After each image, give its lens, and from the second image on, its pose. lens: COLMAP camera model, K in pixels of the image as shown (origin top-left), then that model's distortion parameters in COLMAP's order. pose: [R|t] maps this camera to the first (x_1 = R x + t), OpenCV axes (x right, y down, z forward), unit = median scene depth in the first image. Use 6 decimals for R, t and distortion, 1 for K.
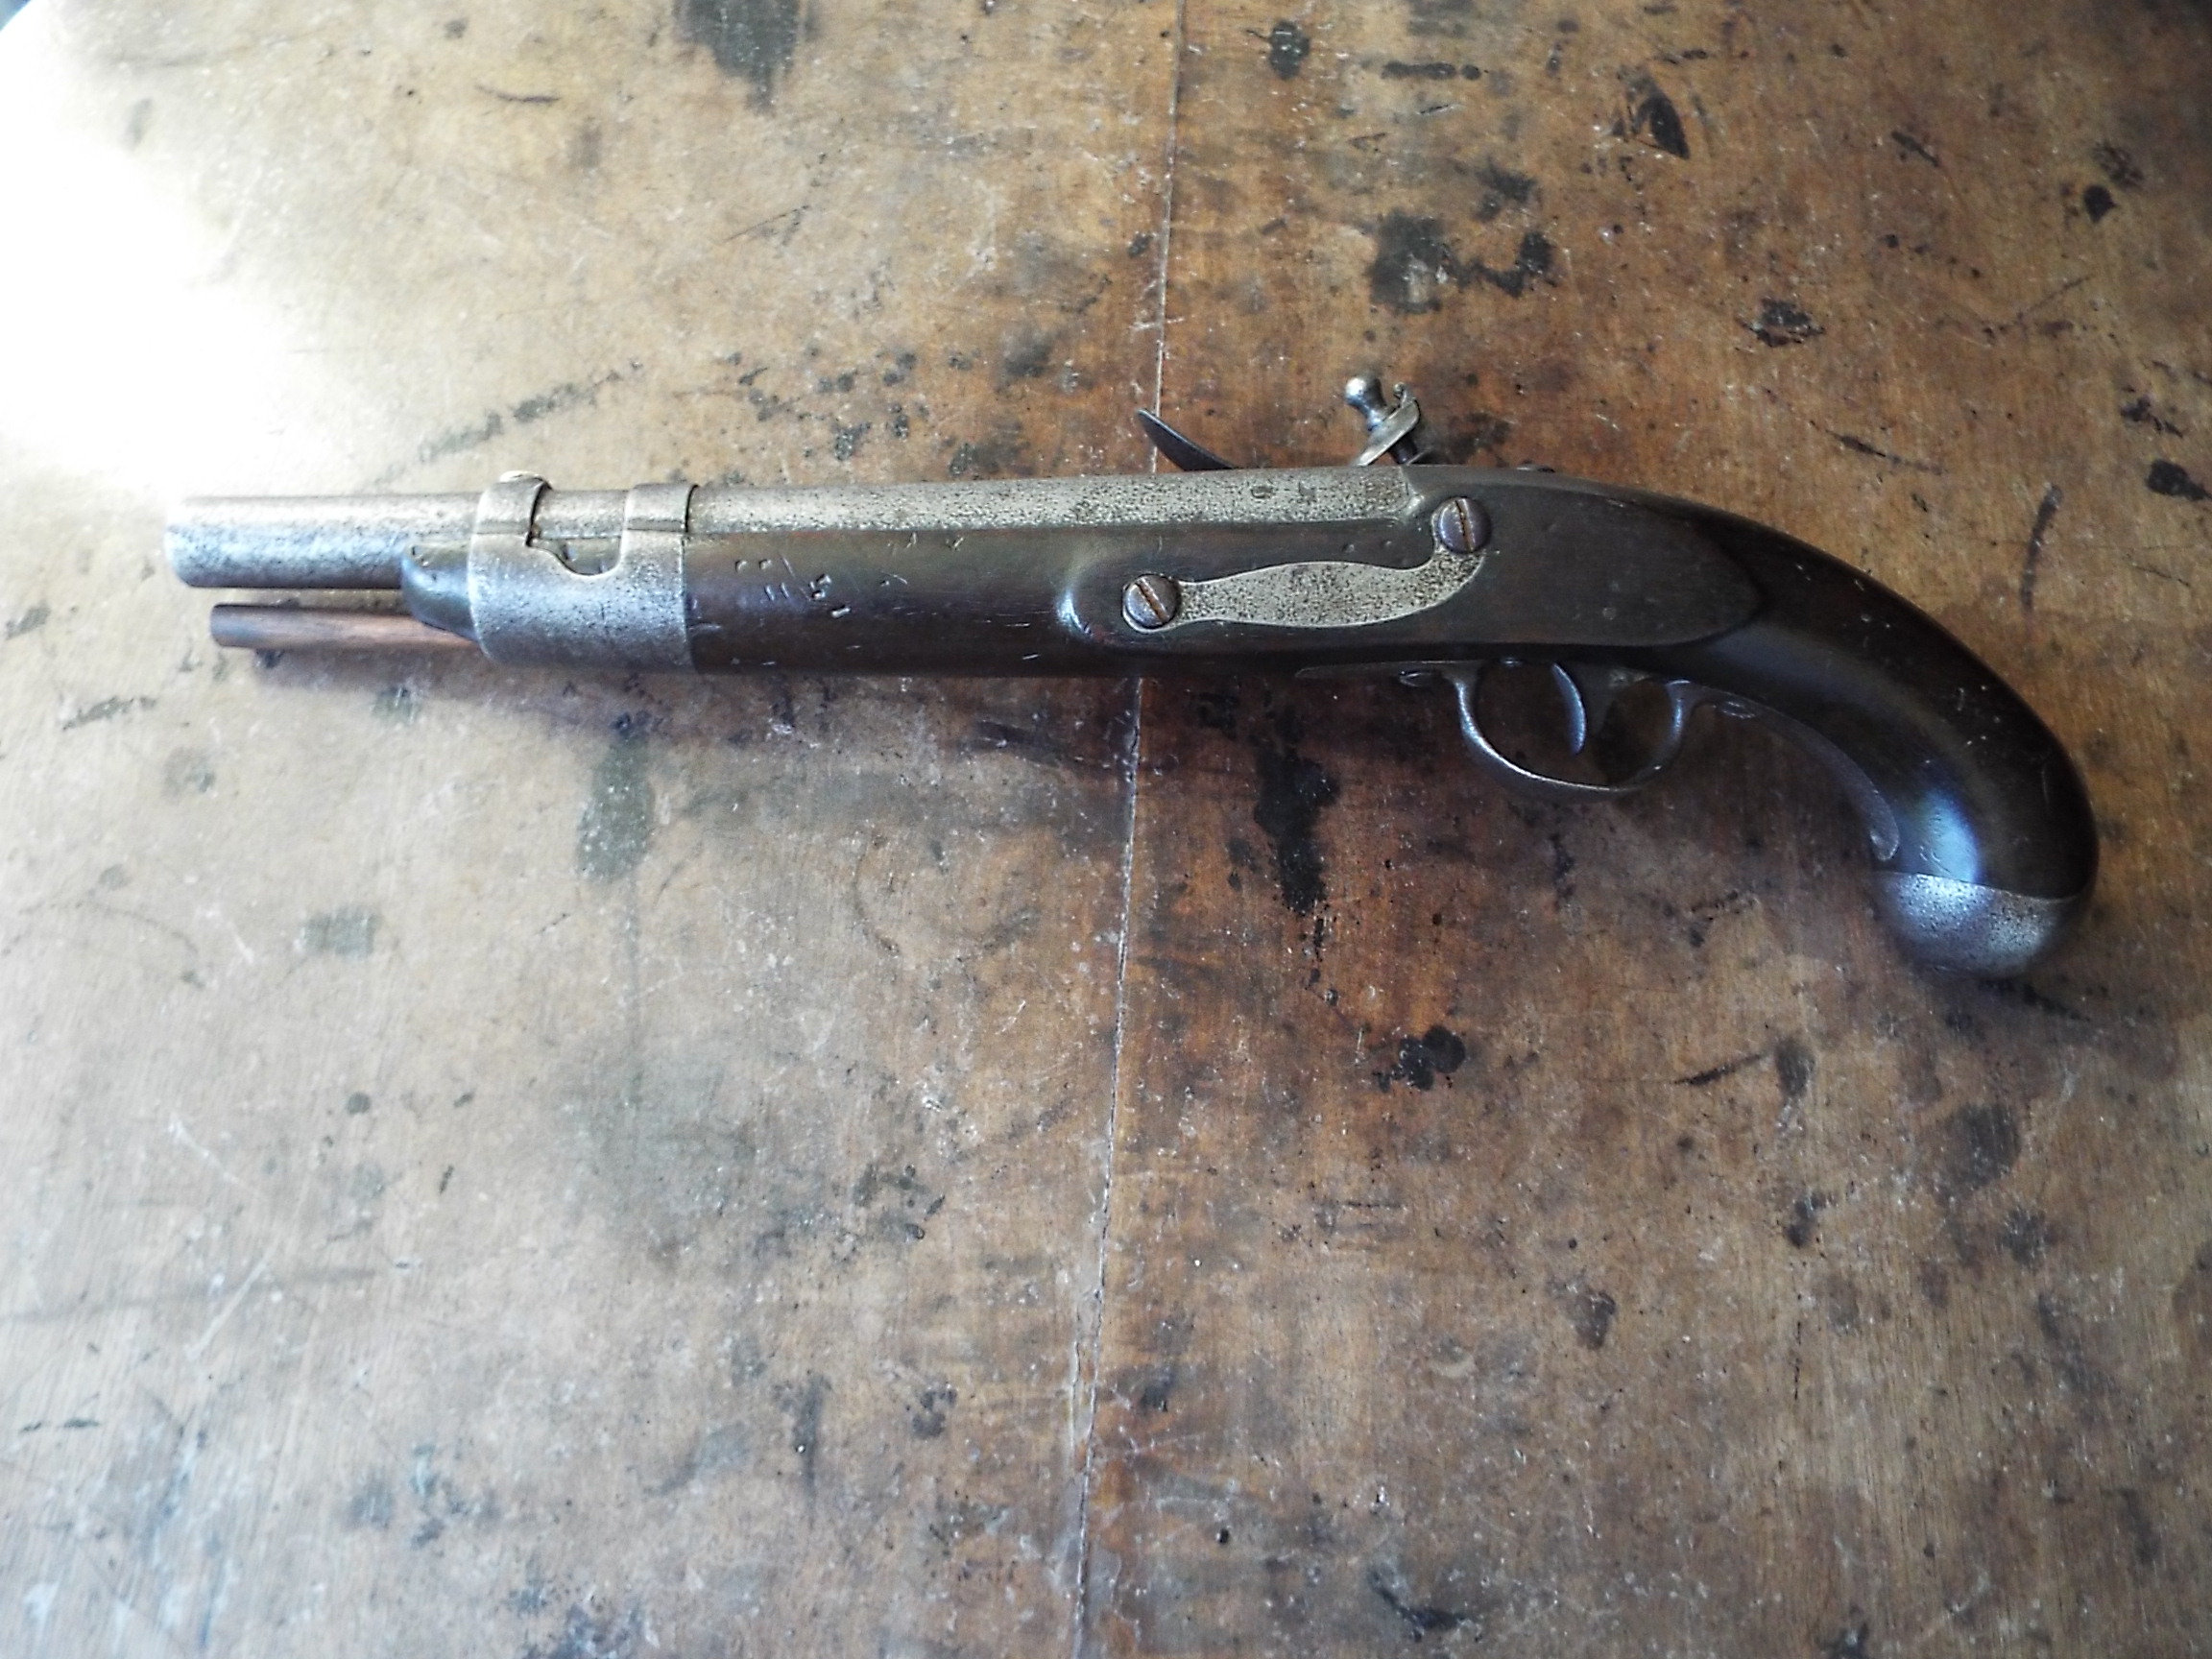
lens RADIAL K [[1603.3, 0, 1146.9], [0, 1603.3, 856.2], [0, 0, 1]] dist [-0.010802, 0.015050]
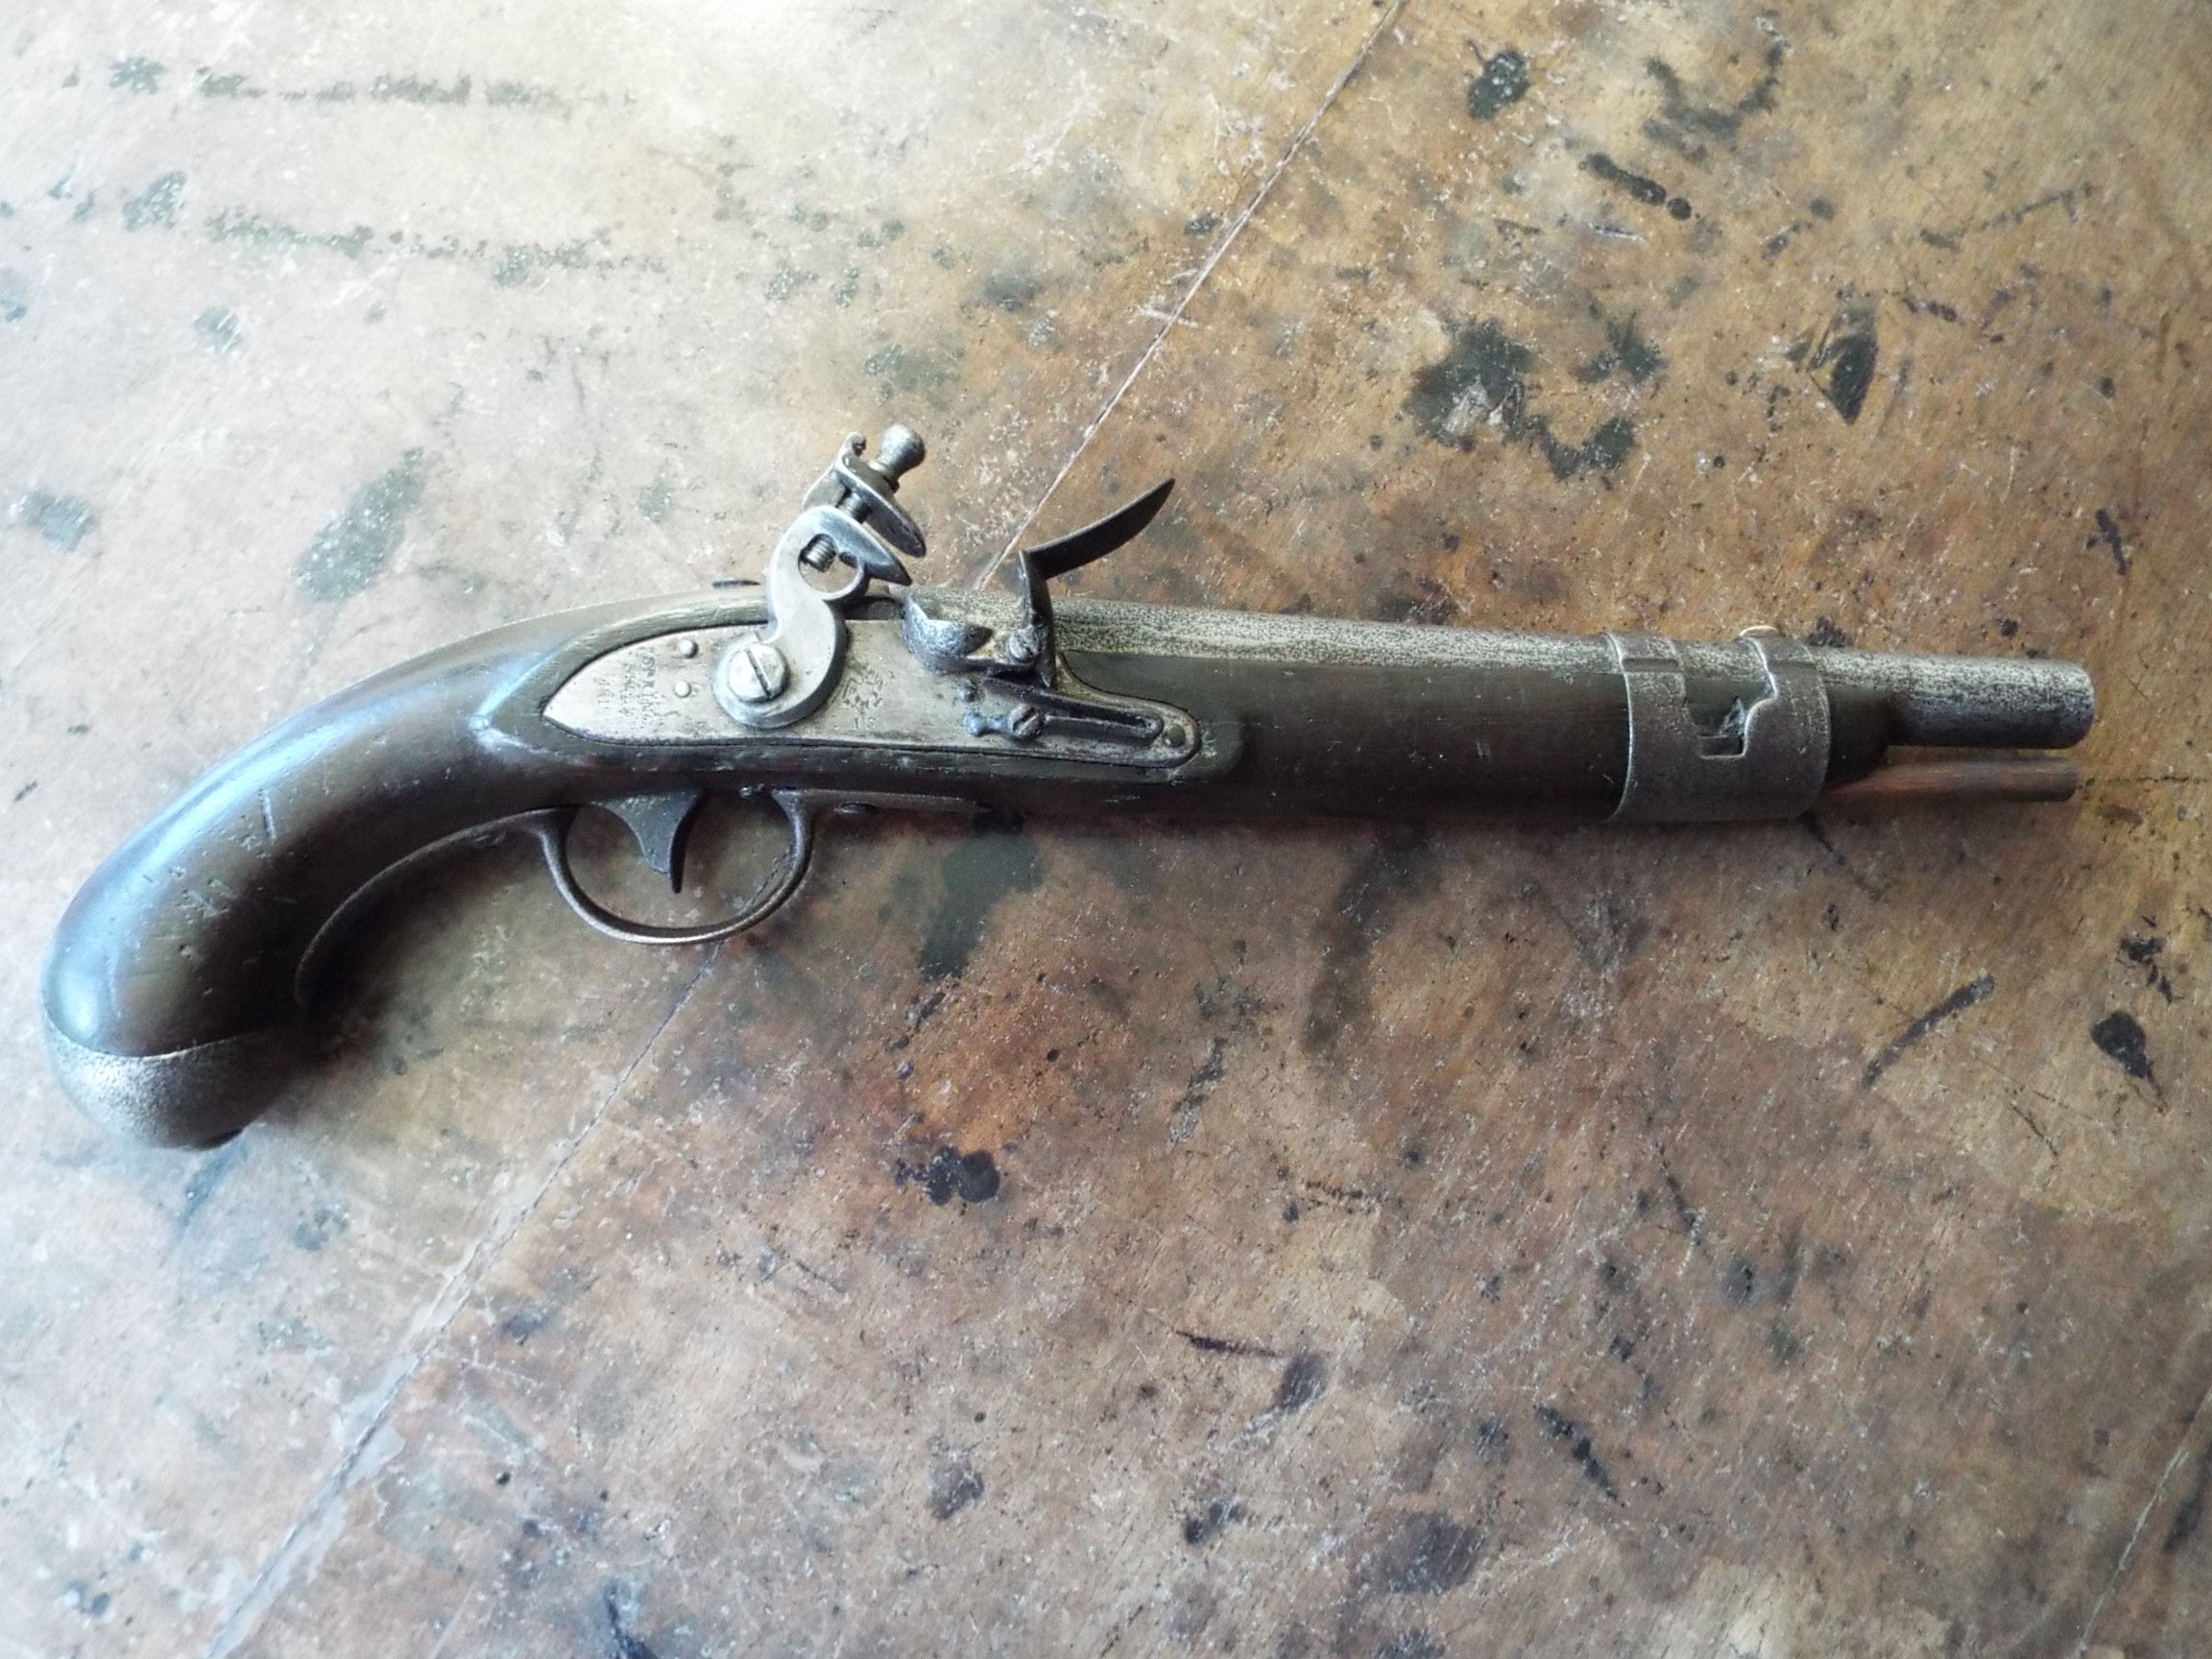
lens RADIAL K [[1603.3, 0, 1106.3], [0, 1603.3, 867.1], [0, 0, 1]] dist [-0.010802, 0.015050]
pose [[0.859402, 0.504910, -0.080591, 0.234505], [-0.485980, 0.855619, 0.178157, -0.244871], [0.158908, -0.113943, 0.980696, 0.097331]]
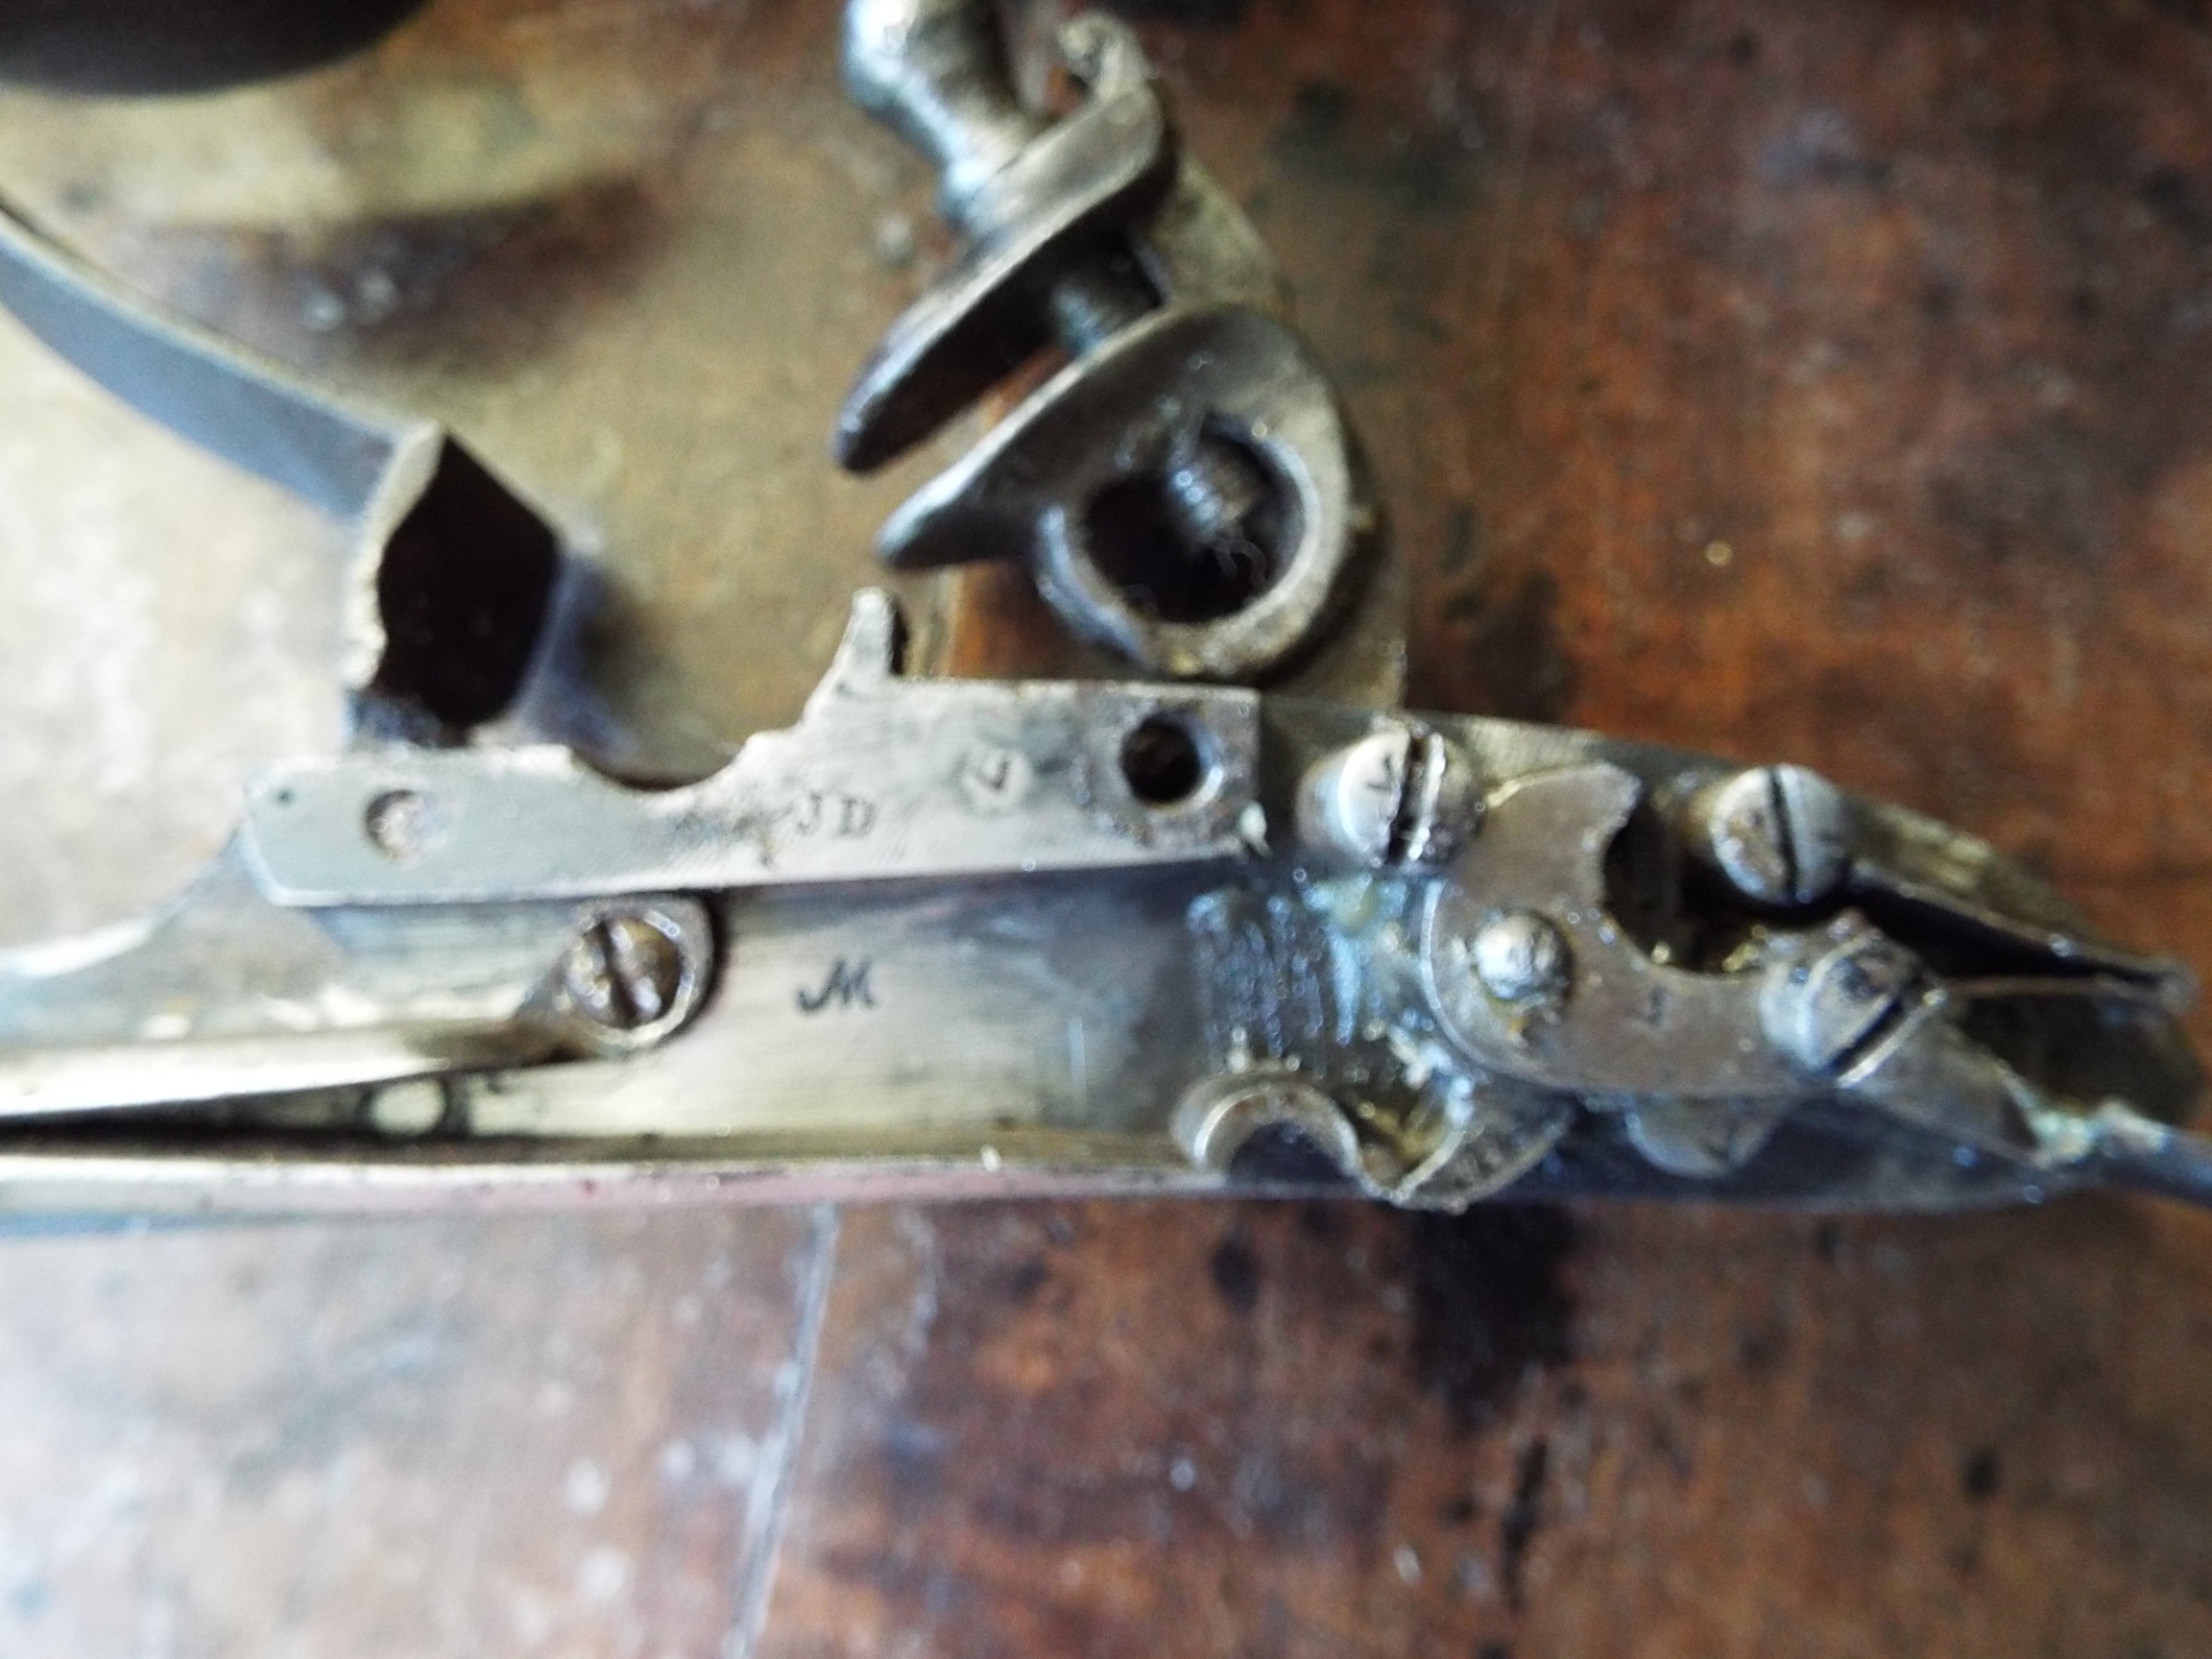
lens RADIAL K [[1603.3, 0, 1111.2], [0, 1603.3, 824.3], [0, 0, 1]] dist [-0.010802, 0.015050]
pose [[0.990712, 0.113339, -0.075122, 0.047475], [-0.091507, 0.964379, 0.248192, -0.120062], [0.100576, -0.239013, 0.965794, 0.777699]]
